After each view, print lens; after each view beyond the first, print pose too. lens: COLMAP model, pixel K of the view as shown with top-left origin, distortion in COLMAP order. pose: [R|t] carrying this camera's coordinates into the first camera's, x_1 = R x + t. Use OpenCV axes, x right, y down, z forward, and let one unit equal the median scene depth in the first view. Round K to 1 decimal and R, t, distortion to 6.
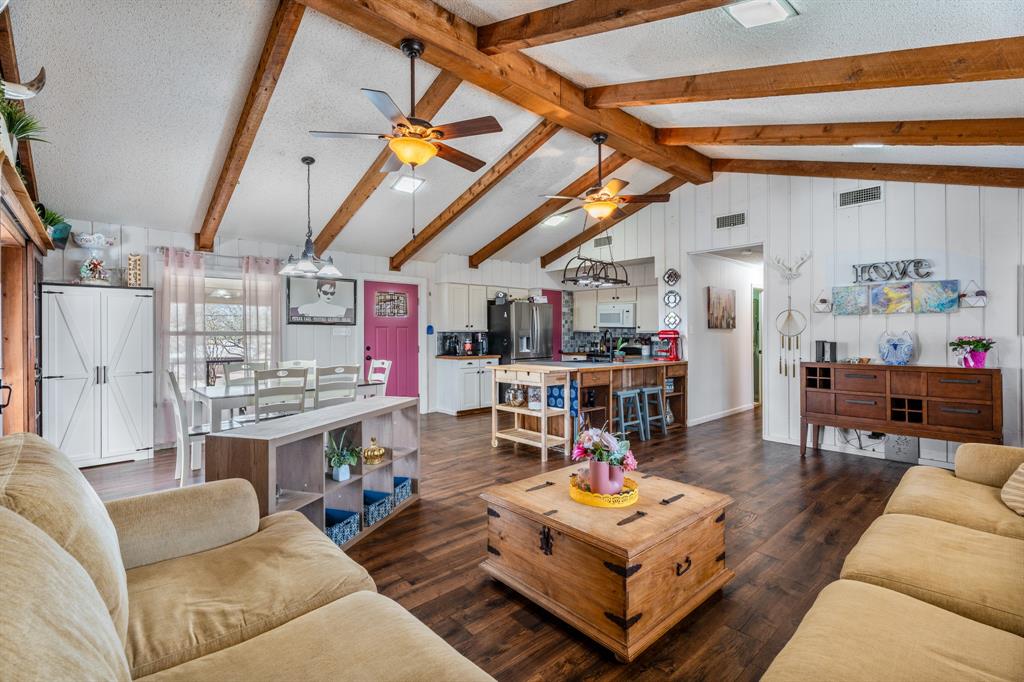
lens RADIAL K [[458.1, 0, 505.4], [0, 458.1, 332.0], [0, 0, 1]] dist [0.002791, -0.000355]
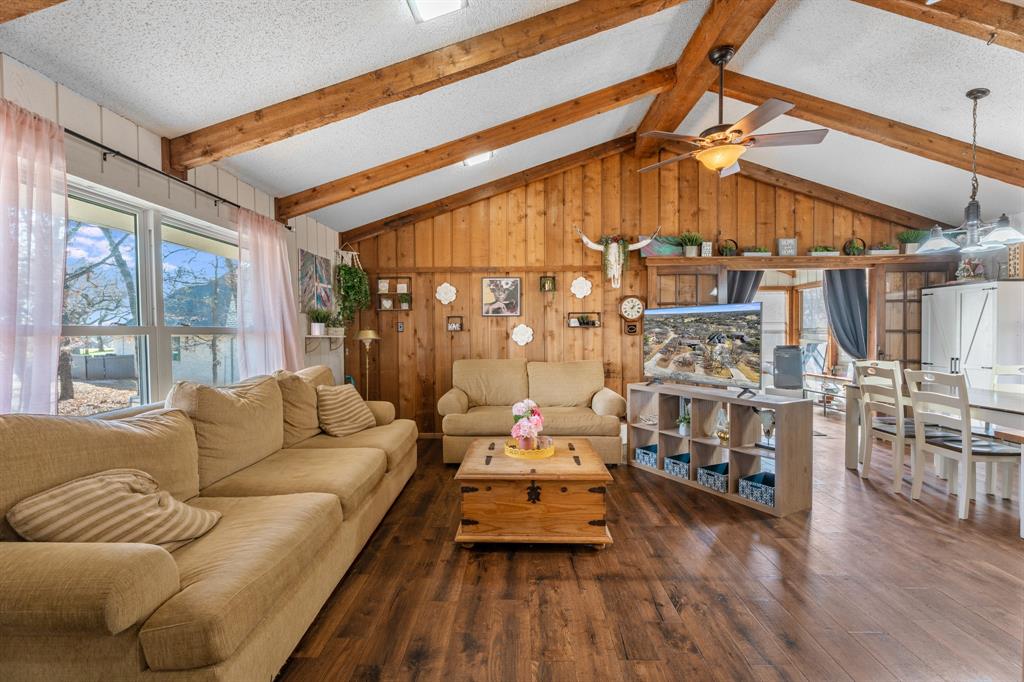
lens RADIAL K [[455.2, 0, 509.5], [0, 455.2, 339.8], [0, 0, 1]] dist [0.000970, 0.000238]
pose [[-0.677132, 0.021617, -0.735544, 0.621927], [0.012599, 0.999762, 0.017784, -0.000971], [0.735754, 0.002775, -0.677243, 0.938094]]
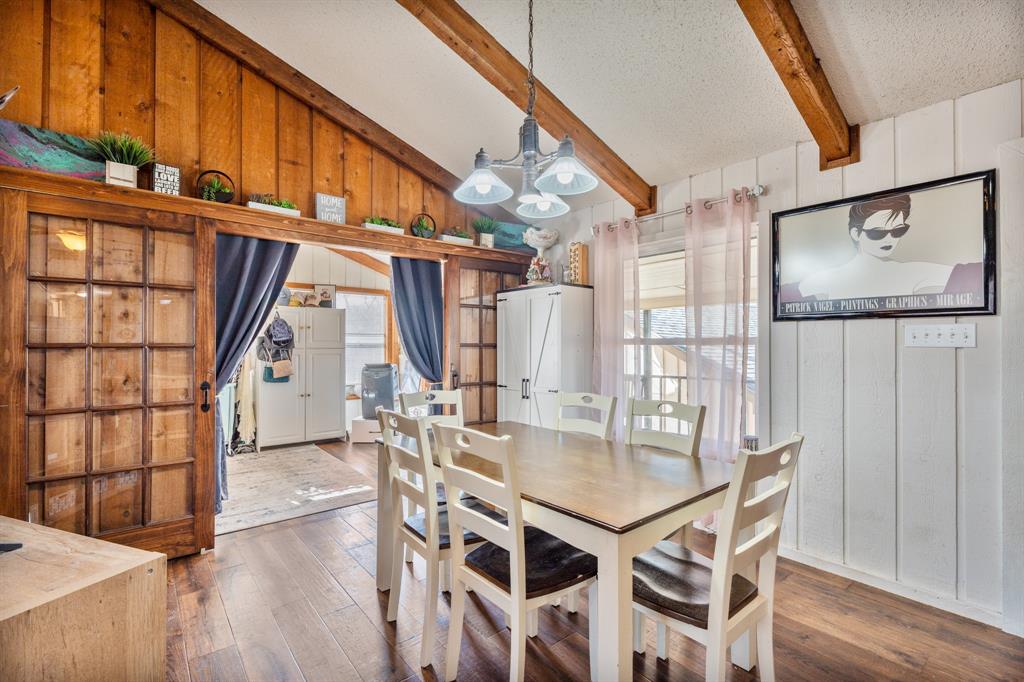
lens RADIAL K [[455.2, 0, 509.5], [0, 455.2, 339.8], [0, 0, 1]] dist [0.000970, 0.000238]
pose [[-0.039448, -0.007875, -0.999191, -0.004073], [0.002307, 0.999966, -0.007972, 0.006712], [0.999219, -0.002619, -0.039428, 0.985930]]
